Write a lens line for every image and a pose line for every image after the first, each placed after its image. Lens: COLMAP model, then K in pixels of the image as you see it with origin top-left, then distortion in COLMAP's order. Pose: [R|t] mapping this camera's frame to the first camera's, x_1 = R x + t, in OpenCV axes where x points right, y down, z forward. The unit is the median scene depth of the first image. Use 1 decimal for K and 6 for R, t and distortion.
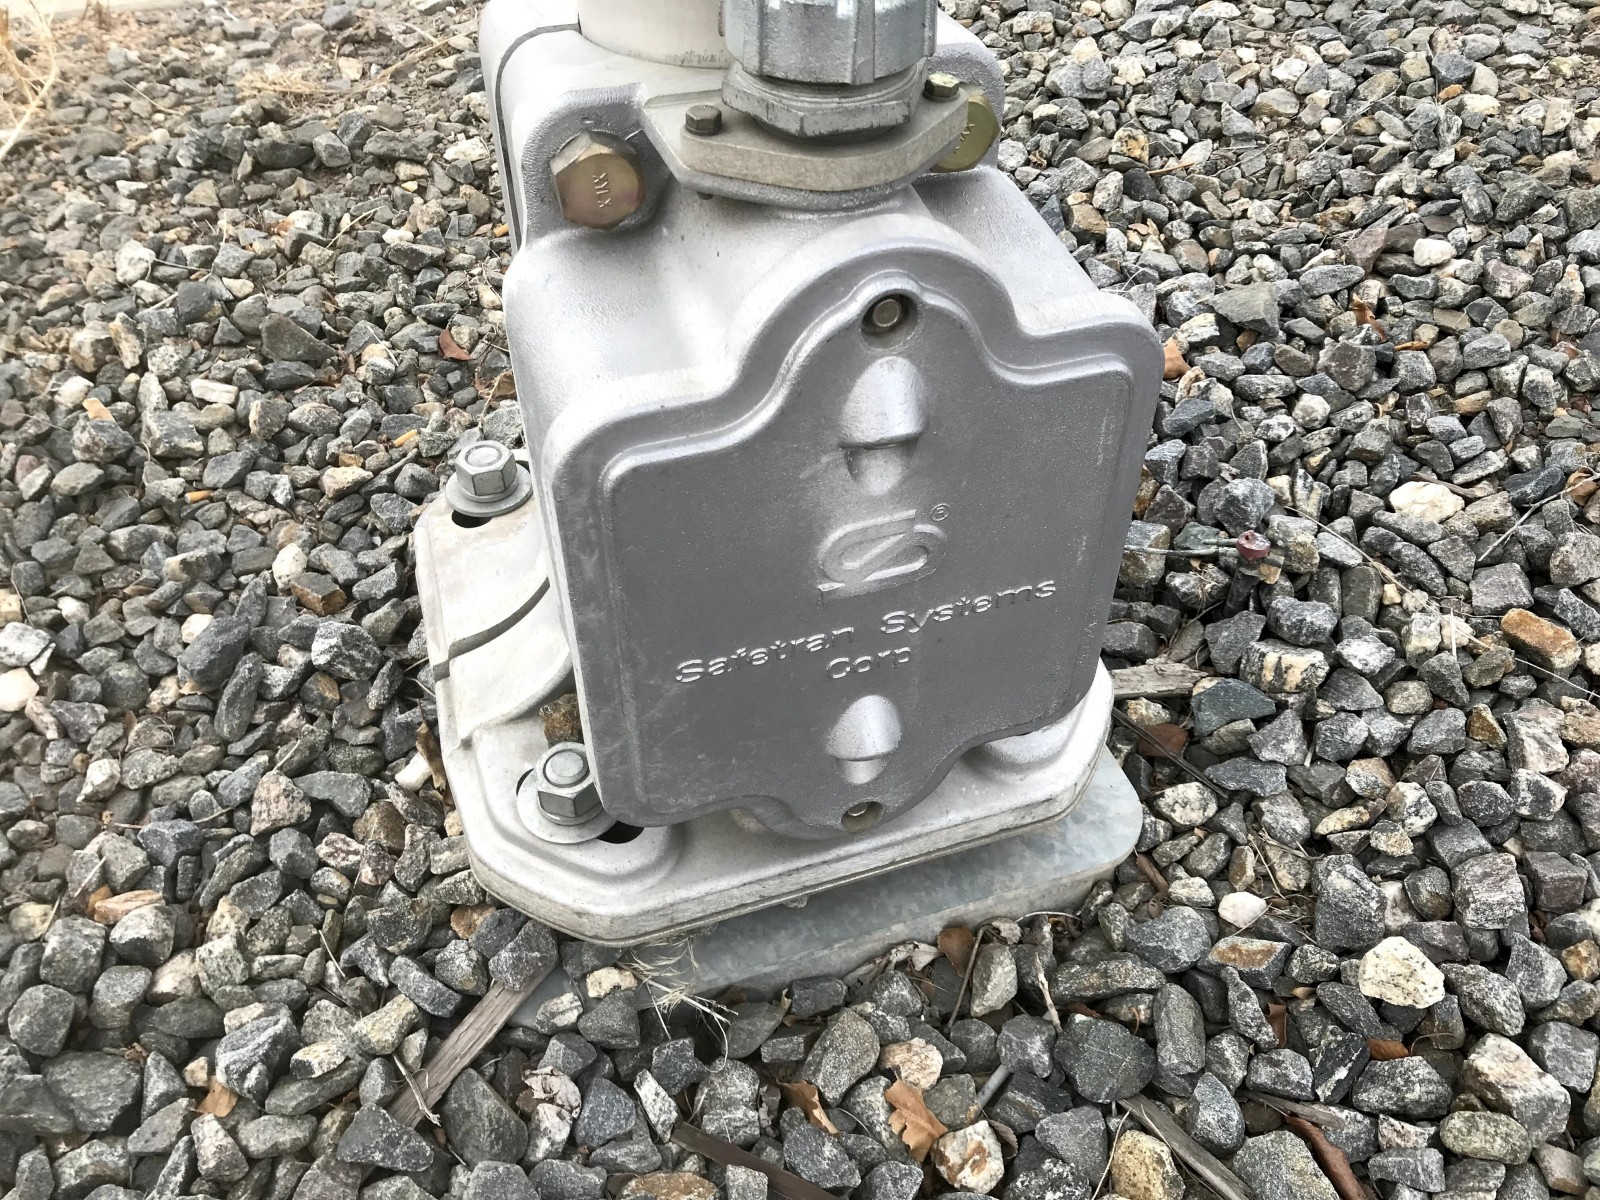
lens RADIAL K [[1311.6, 0, 800.0], [0, 1311.6, 600.0], [0, 0, 1]] dist [0.023640, 0.002163]
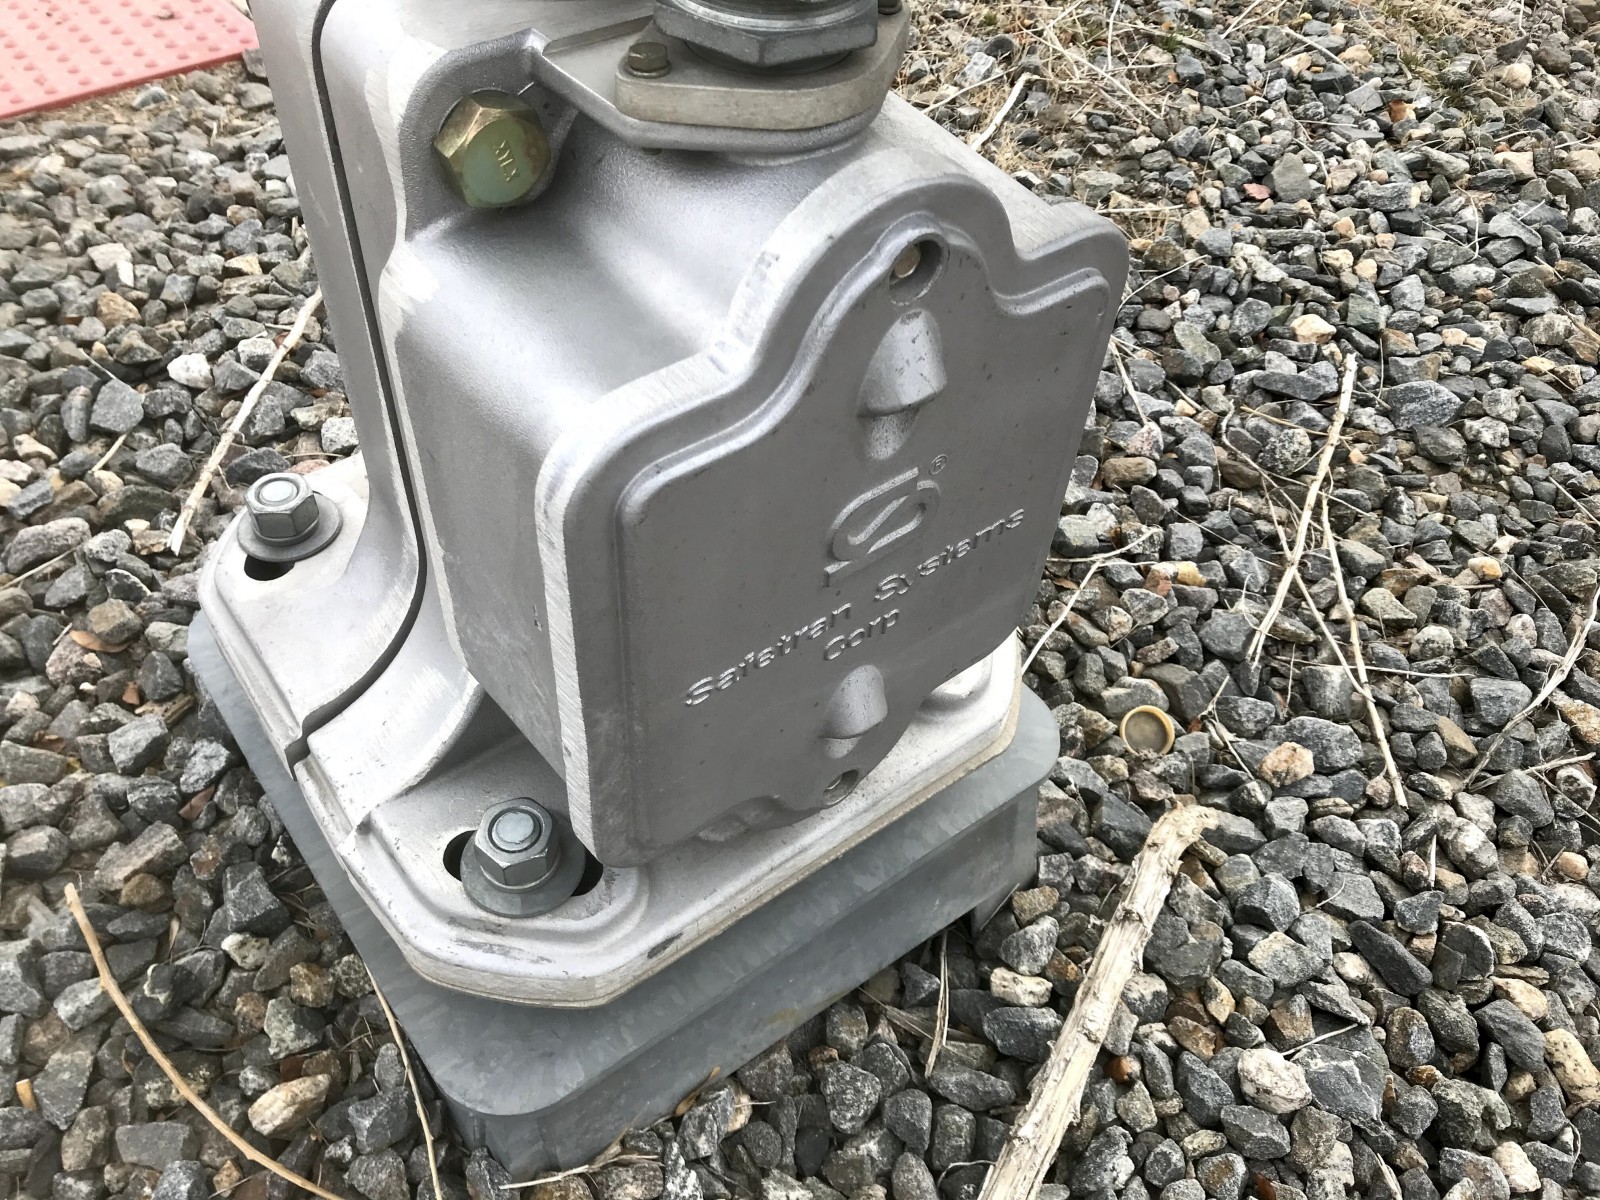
lens RADIAL K [[1311.6, 0, 800.0], [0, 1311.6, 600.0], [0, 0, 1]] dist [0.023640, 0.002163]
pose [[0.930609, -0.223379, 0.289947, -0.278364], [0.203152, 0.974181, 0.098489, -0.084738], [-0.304461, -0.032751, 0.951962, 0.136014]]
